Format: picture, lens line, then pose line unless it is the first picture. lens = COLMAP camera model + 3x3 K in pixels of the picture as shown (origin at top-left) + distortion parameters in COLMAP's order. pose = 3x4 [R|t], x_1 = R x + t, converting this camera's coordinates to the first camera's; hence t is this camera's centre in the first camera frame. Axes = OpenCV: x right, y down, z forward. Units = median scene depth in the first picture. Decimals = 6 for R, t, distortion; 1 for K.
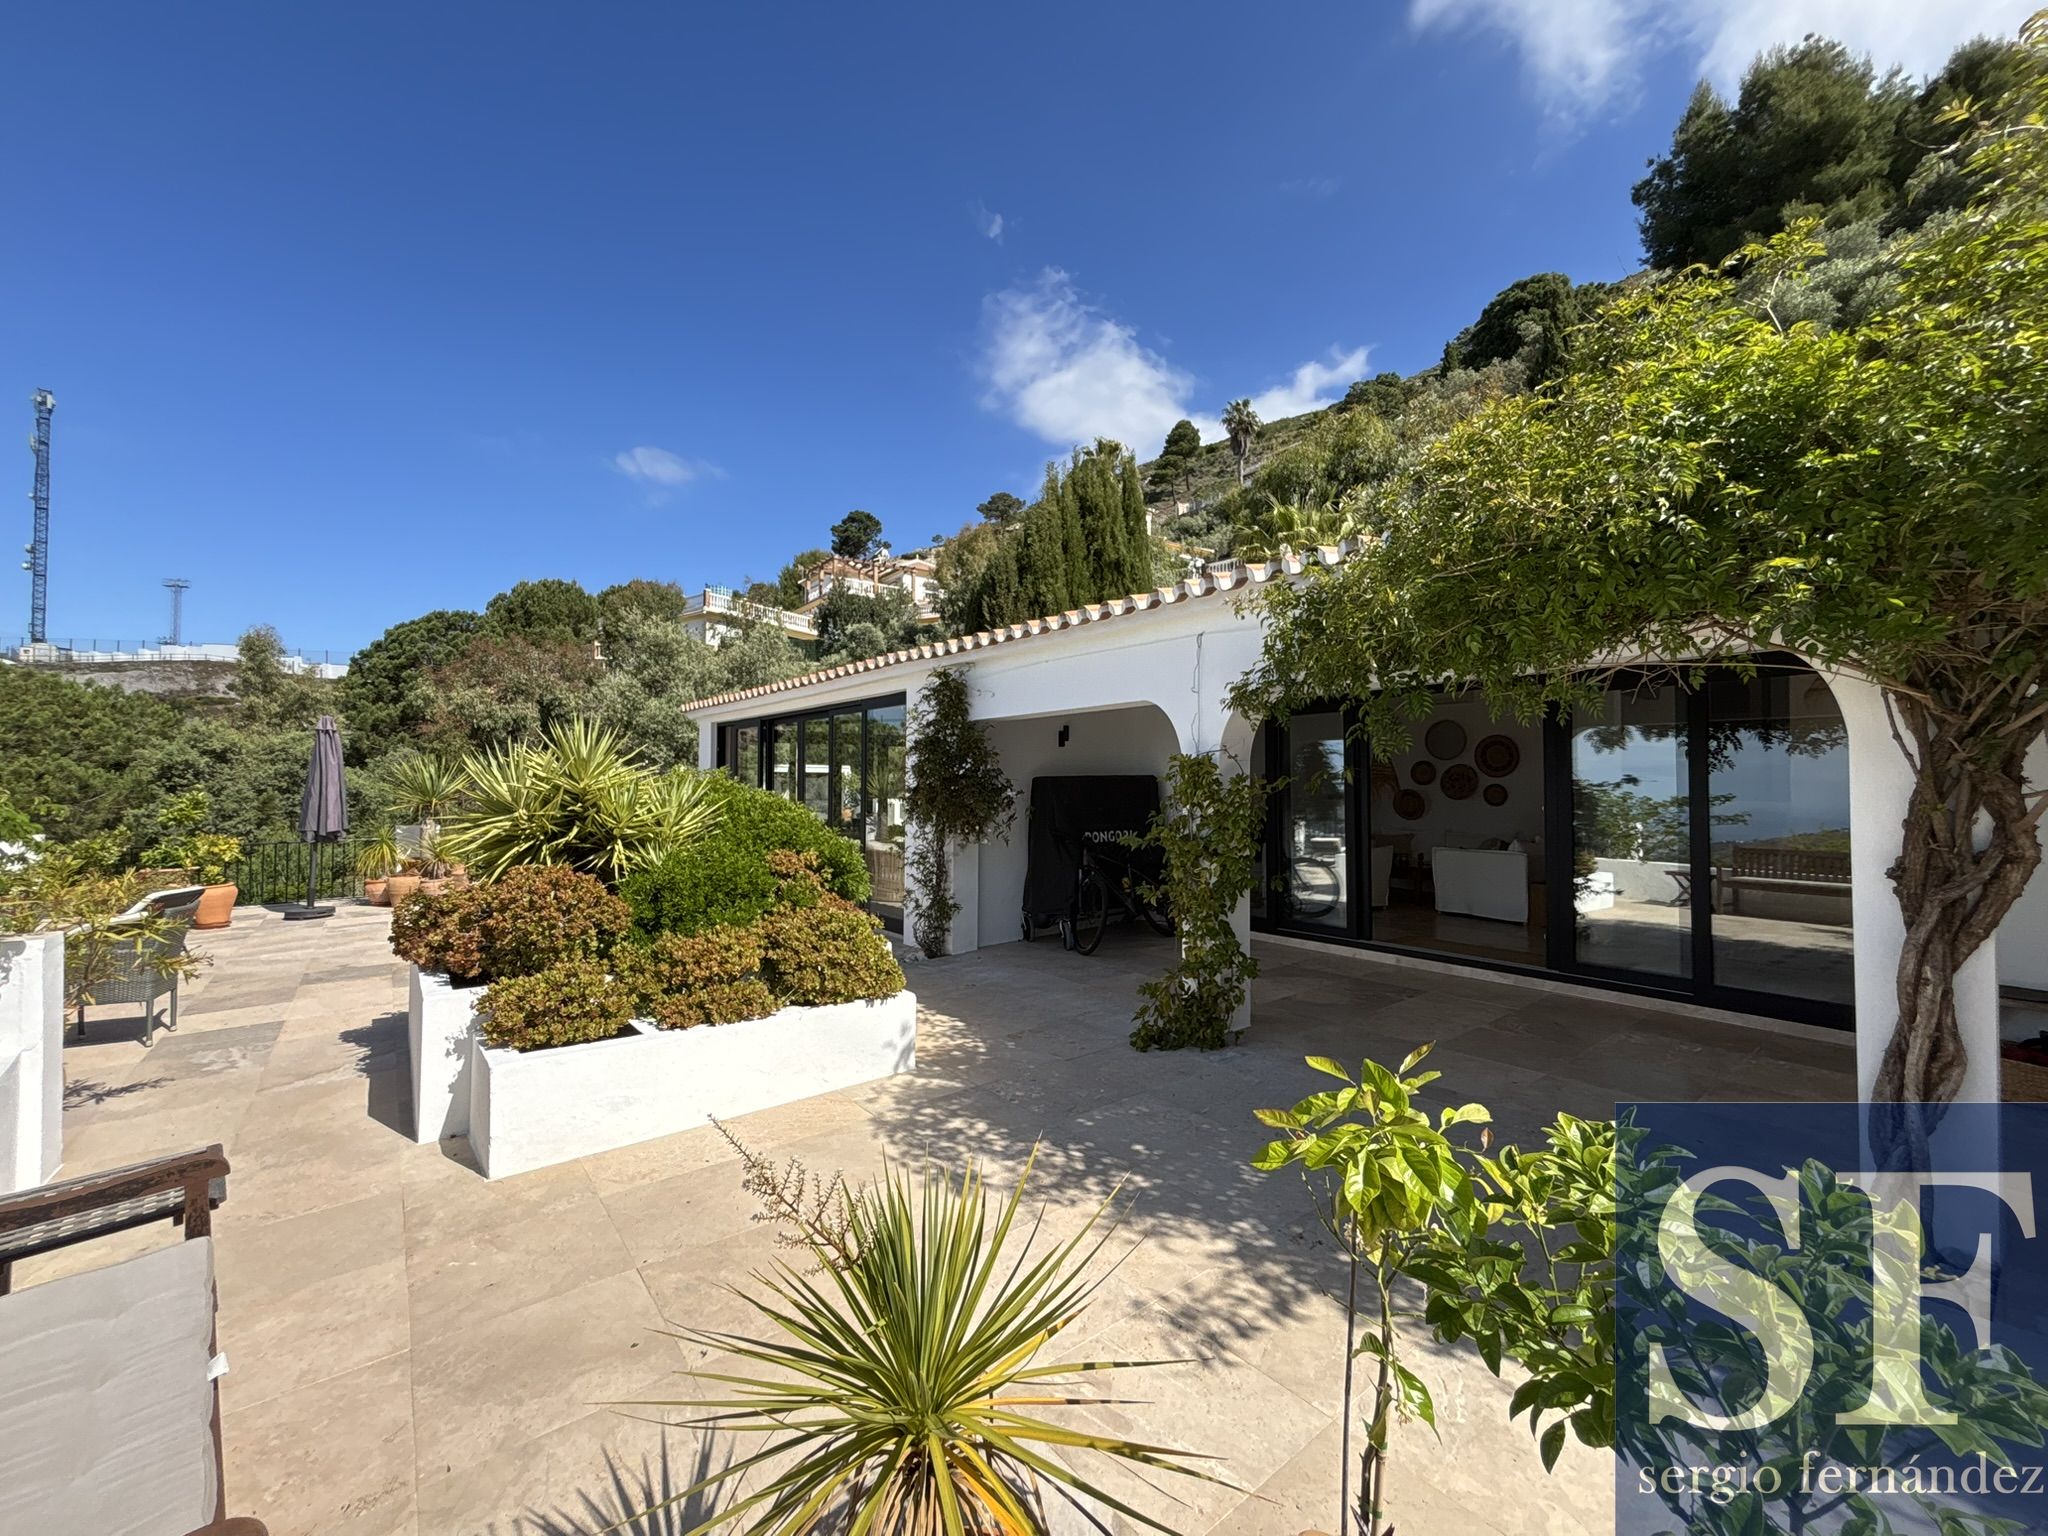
lens RADIAL K [[823.7, 0, 1027.0], [0, 823.7, 773.3], [0, 0, 1]] dist [0.001899, 0.000539]
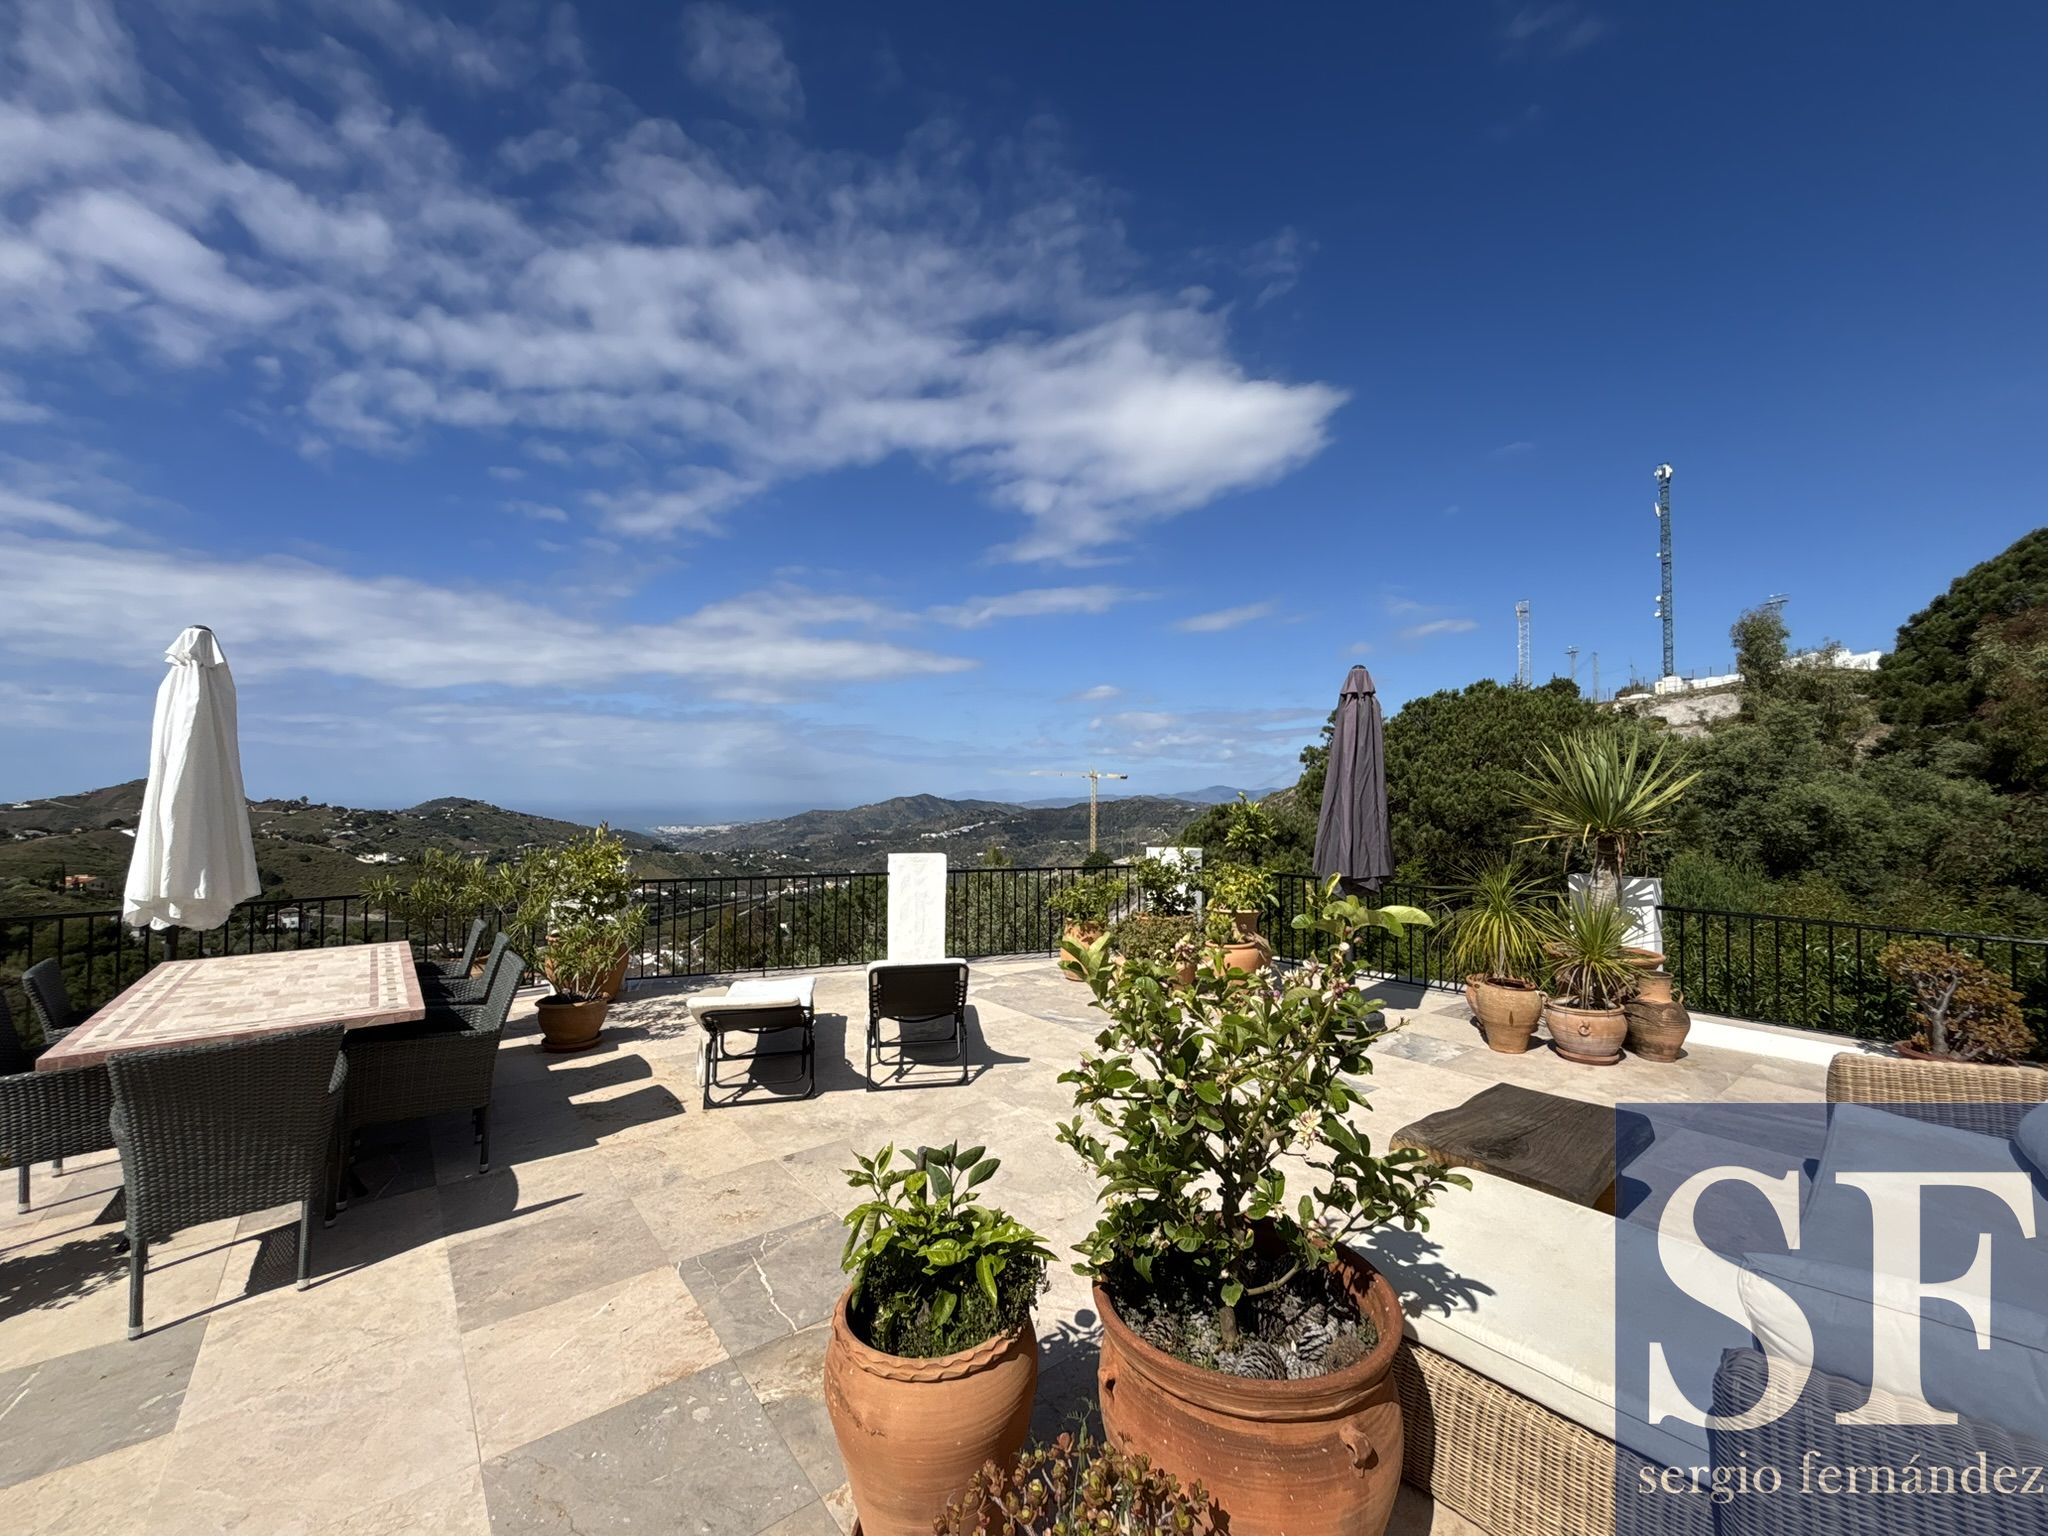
lens RADIAL K [[823.7, 0, 1025.5], [0, 823.7, 771.9], [0, 0, 1]] dist [0.001899, 0.000539]
pose [[-0.008967, -0.029770, -0.999517, -0.080434], [0.006223, 0.999536, -0.029826, 0.006455], [0.999940, -0.006488, -0.008777, 0.235230]]
